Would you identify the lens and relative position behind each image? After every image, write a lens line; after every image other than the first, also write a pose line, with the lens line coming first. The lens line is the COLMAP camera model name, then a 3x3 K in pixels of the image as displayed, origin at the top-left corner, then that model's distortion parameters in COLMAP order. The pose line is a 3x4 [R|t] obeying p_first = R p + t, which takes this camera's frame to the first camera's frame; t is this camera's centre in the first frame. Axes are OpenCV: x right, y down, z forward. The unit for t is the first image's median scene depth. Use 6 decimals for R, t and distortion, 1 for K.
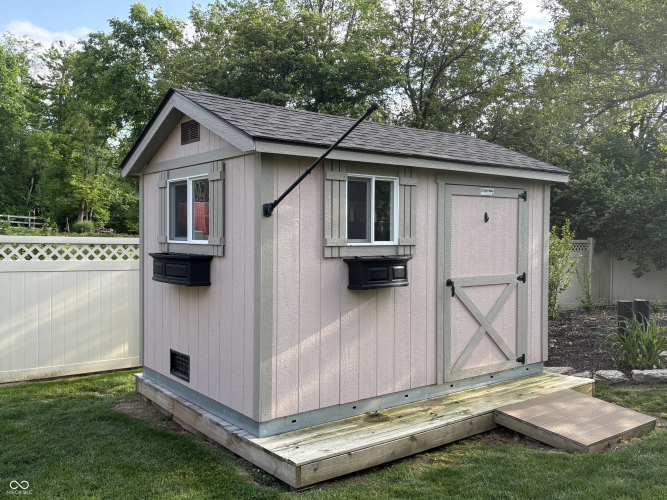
lens RADIAL K [[600.5, 0, 331.9], [0, 600.5, 246.9], [0, 0, 1]] dist [0.036688, -0.037096]
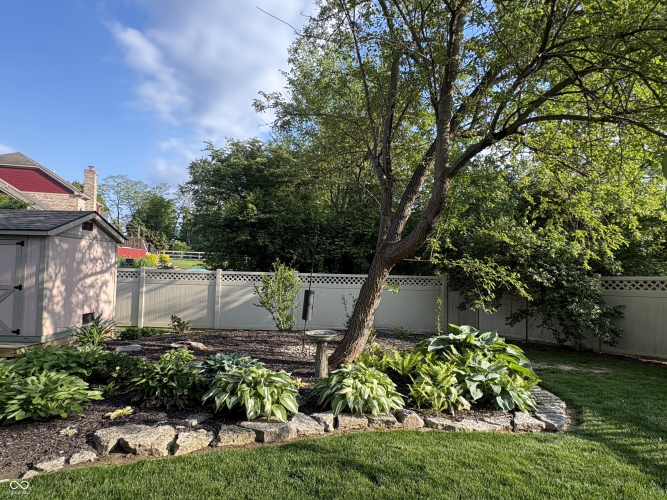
lens RADIAL K [[382.4, 0, 333.2], [0, 382.4, 250.5], [0, 0, 1]] dist [-0.006526, 0.003874]
pose [[0.791532, -0.015576, -0.610930, 2.183389], [-0.031884, 0.997261, -0.066734, -0.017729], [0.610296, 0.072301, 0.788867, 0.794197]]
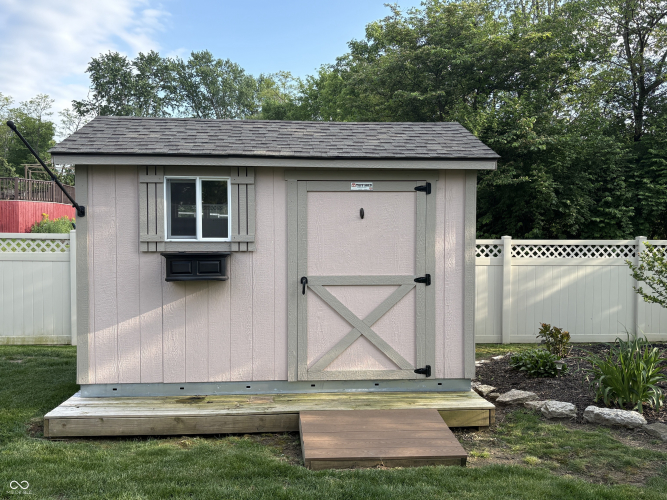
lens RADIAL K [[600.5, 0, 332.1], [0, 600.5, 252.5], [0, 0, 1]] dist [0.036688, -0.037096]
pose [[0.834369, 0.014071, -0.551026, 0.838208], [-0.011079, 0.999900, 0.008758, 0.005023], [0.551095, -0.001203, 0.834442, 0.220039]]
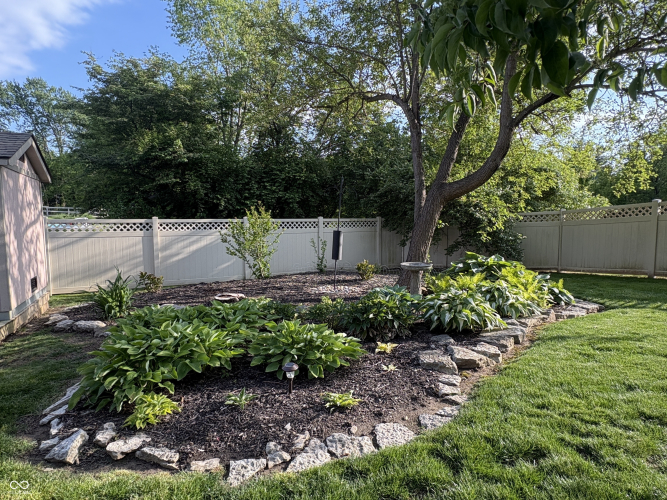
lens RADIAL K [[382.4, 0, 337.9], [0, 382.4, 252.7], [0, 0, 1]] dist [-0.006526, 0.003874]
pose [[0.985170, 0.001642, -0.171576, 1.469577], [0.009069, 0.998058, 0.061621, 0.031935], [0.171344, -0.062263, 0.983242, 0.446505]]
